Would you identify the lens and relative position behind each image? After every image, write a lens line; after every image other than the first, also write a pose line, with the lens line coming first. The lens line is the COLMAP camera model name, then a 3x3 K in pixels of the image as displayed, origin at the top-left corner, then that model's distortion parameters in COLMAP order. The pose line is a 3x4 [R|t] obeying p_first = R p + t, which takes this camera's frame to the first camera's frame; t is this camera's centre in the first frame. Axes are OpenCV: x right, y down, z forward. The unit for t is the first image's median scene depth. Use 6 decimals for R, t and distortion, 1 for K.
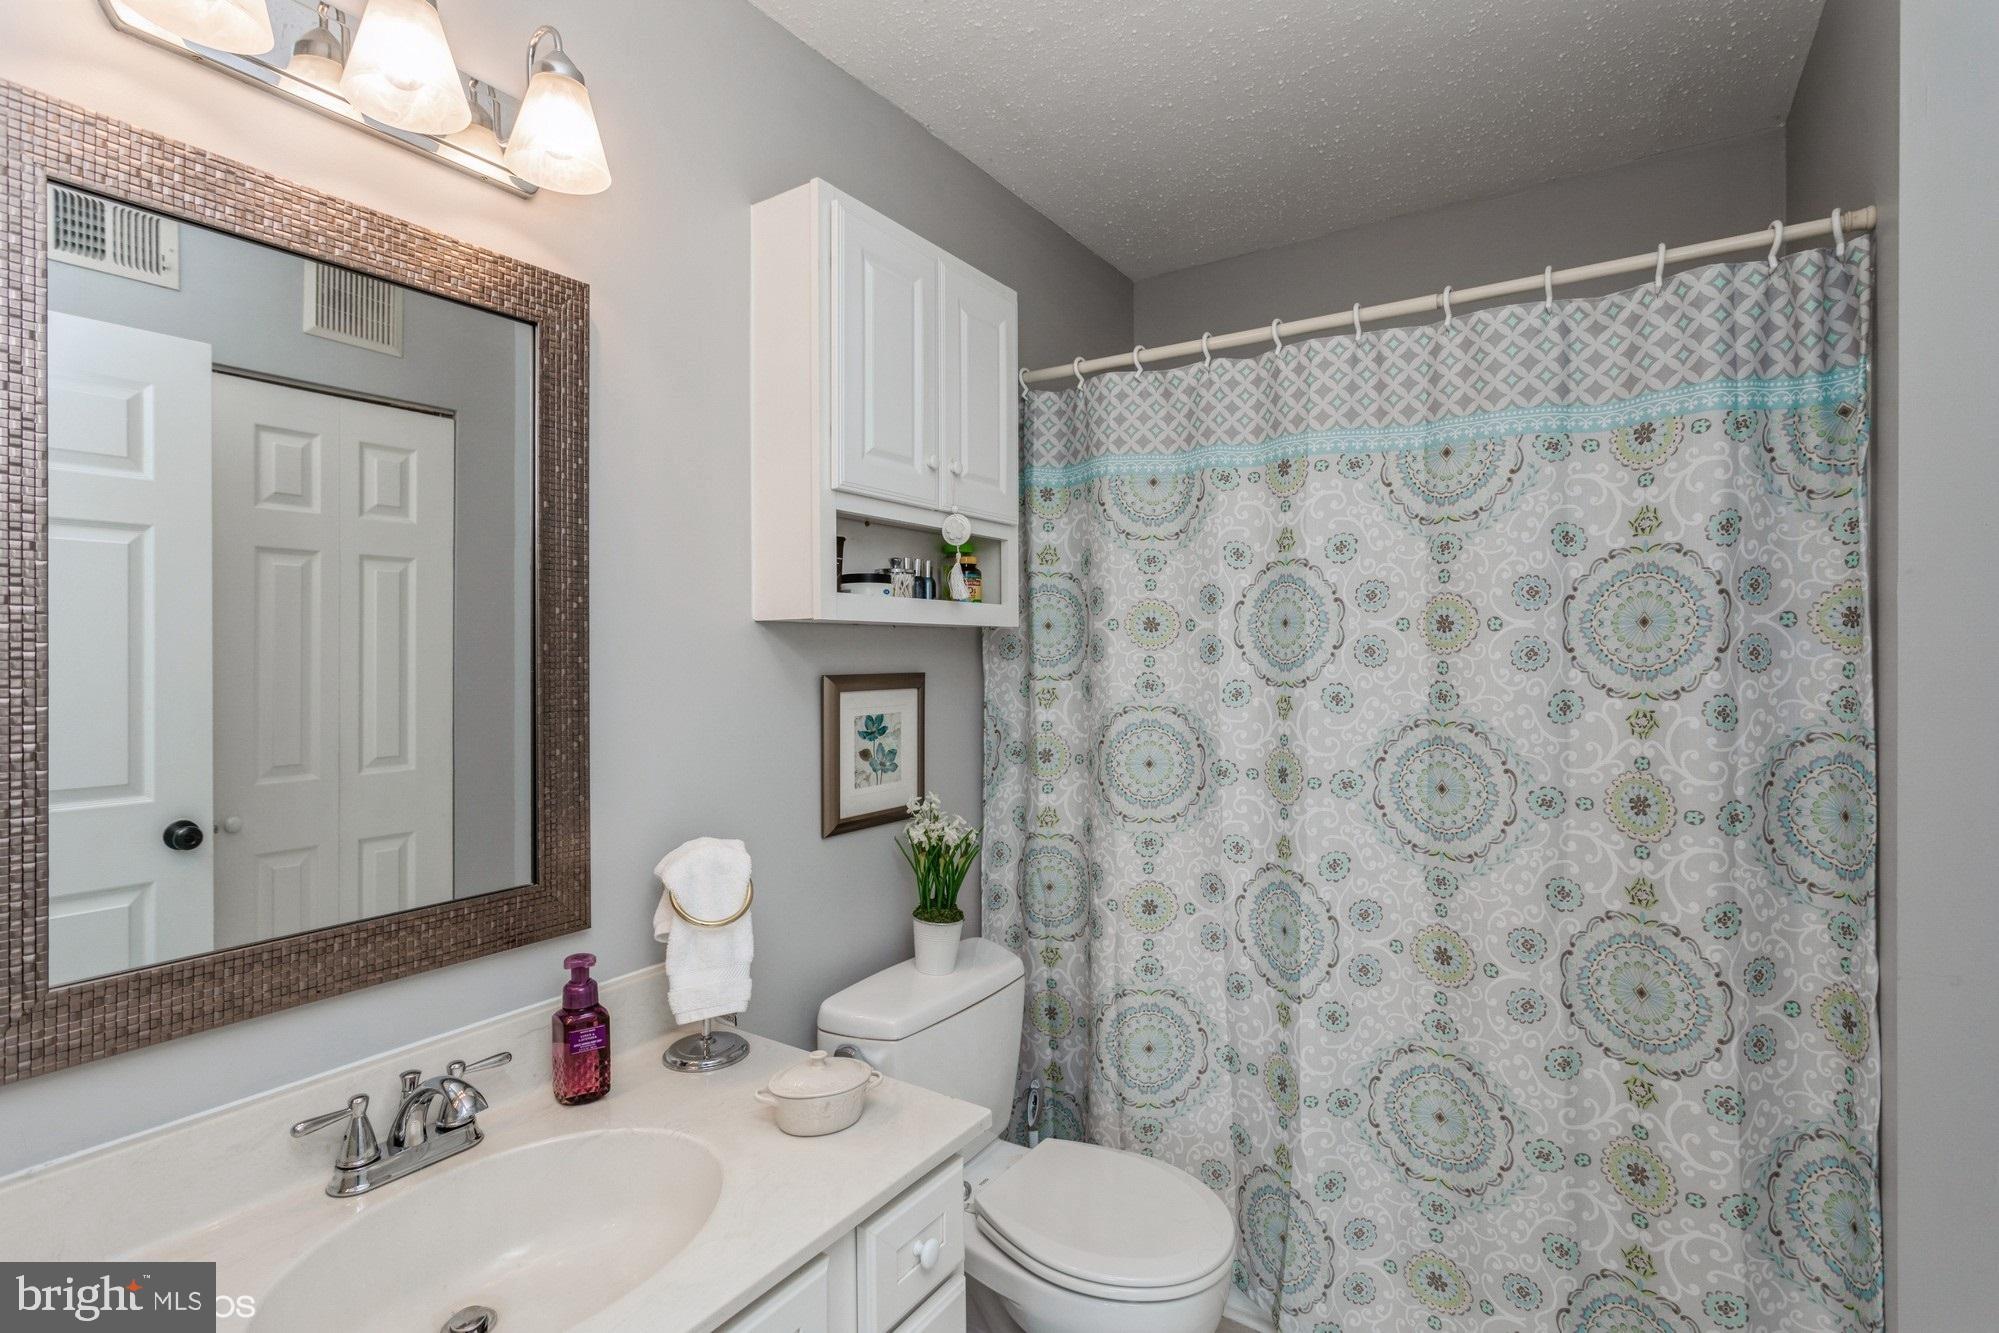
lens RADIAL K [[941.4, 0, 997.8], [0, 941.4, 650.5], [0, 0, 1]] dist [0.000145, 0.000968]
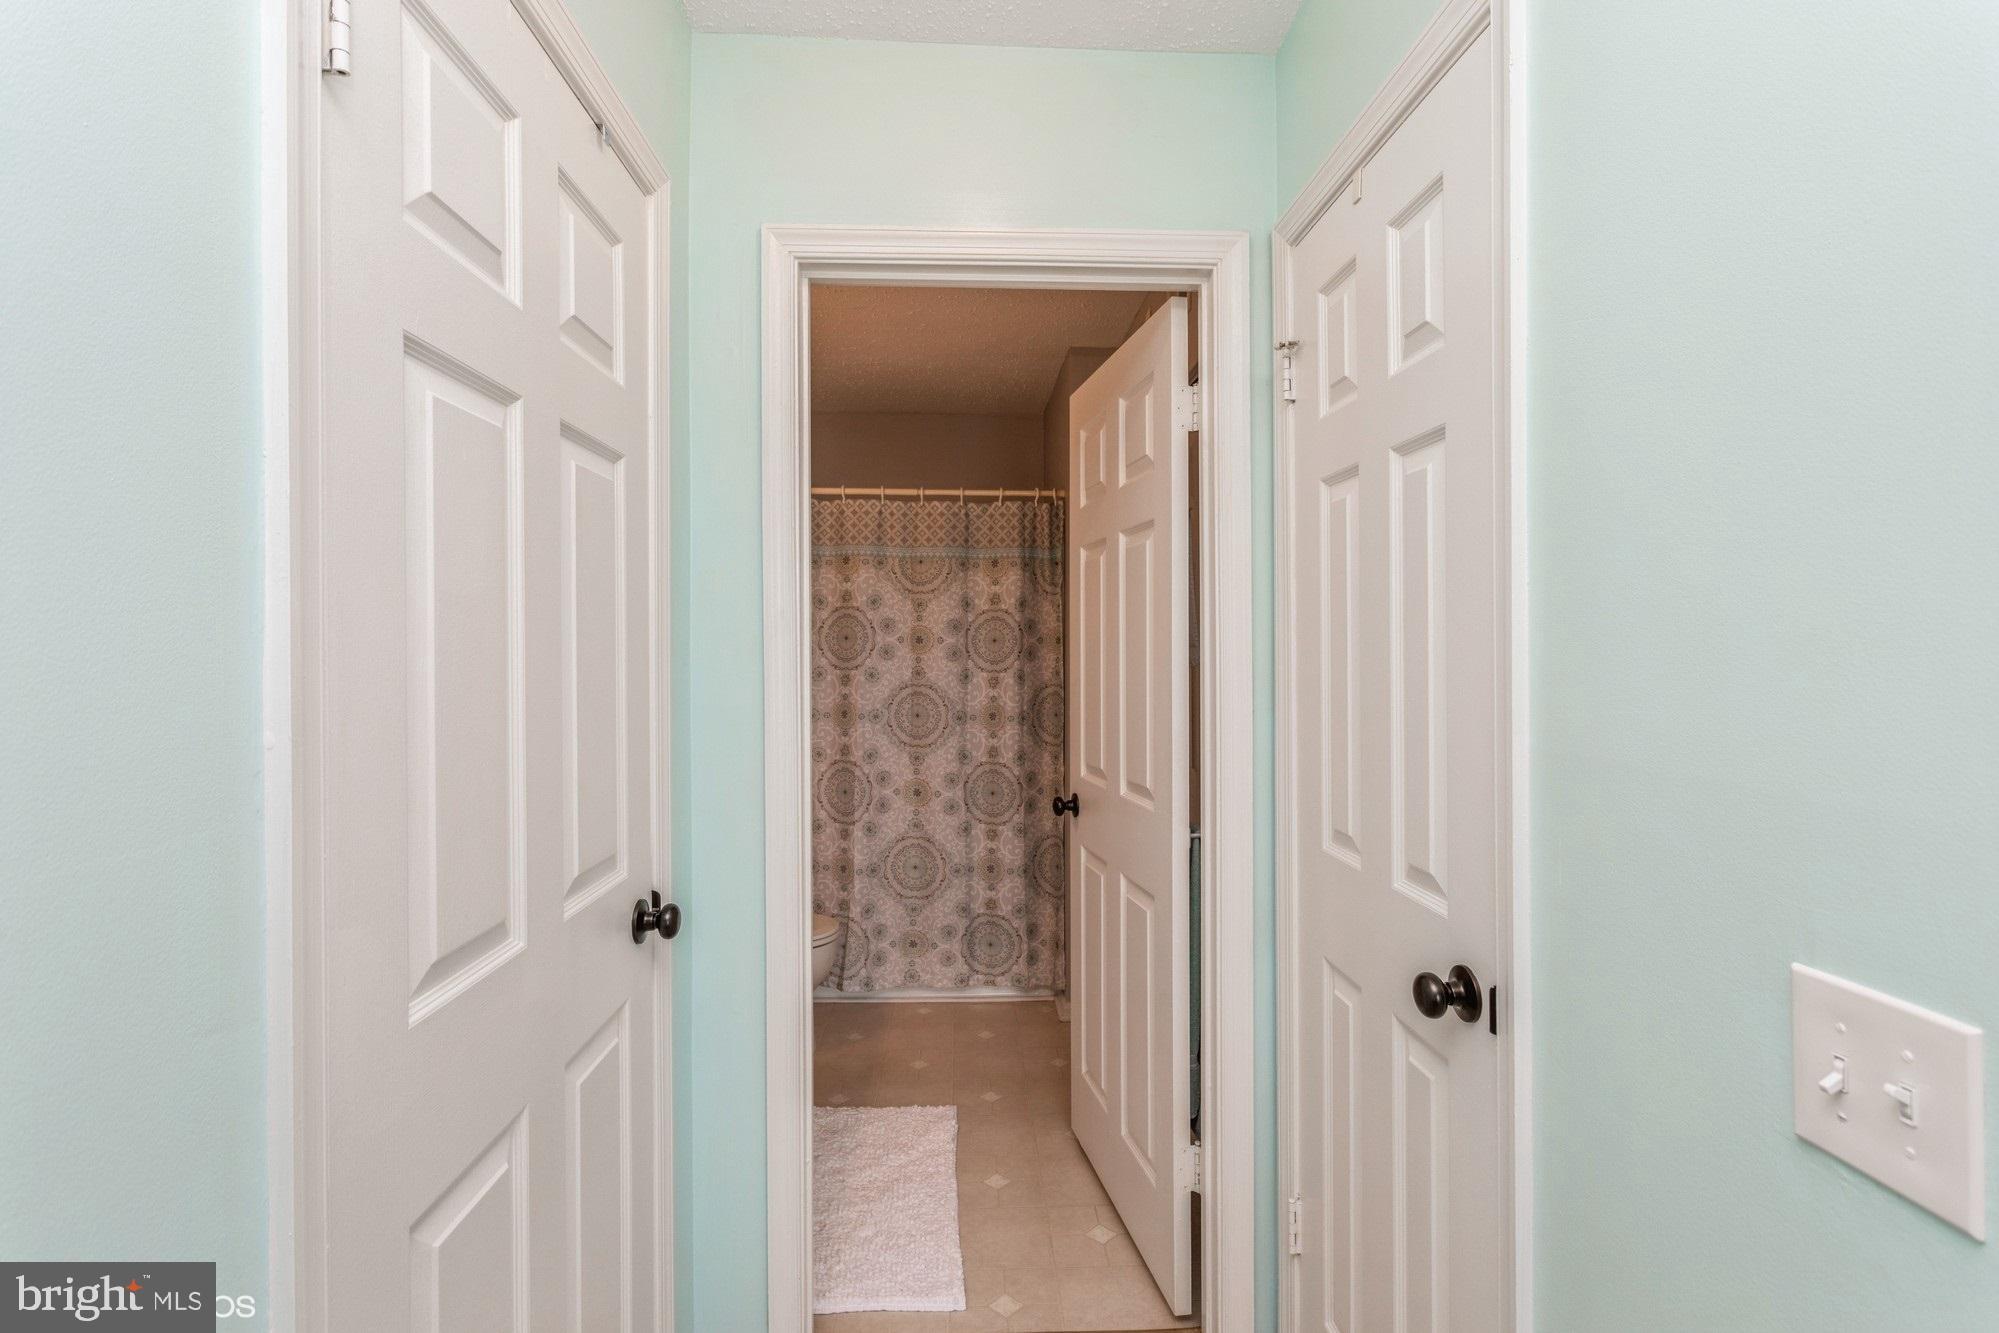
lens RADIAL K [[941.4, 0, 993.2], [0, 941.4, 656.9], [0, 0, 1]] dist [0.000145, 0.000968]
pose [[0.819530, -0.004640, 0.573017, -0.672597], [-0.005319, 0.999863, 0.015704, -0.025113], [-0.573011, -0.015918, 0.819393, -0.939661]]
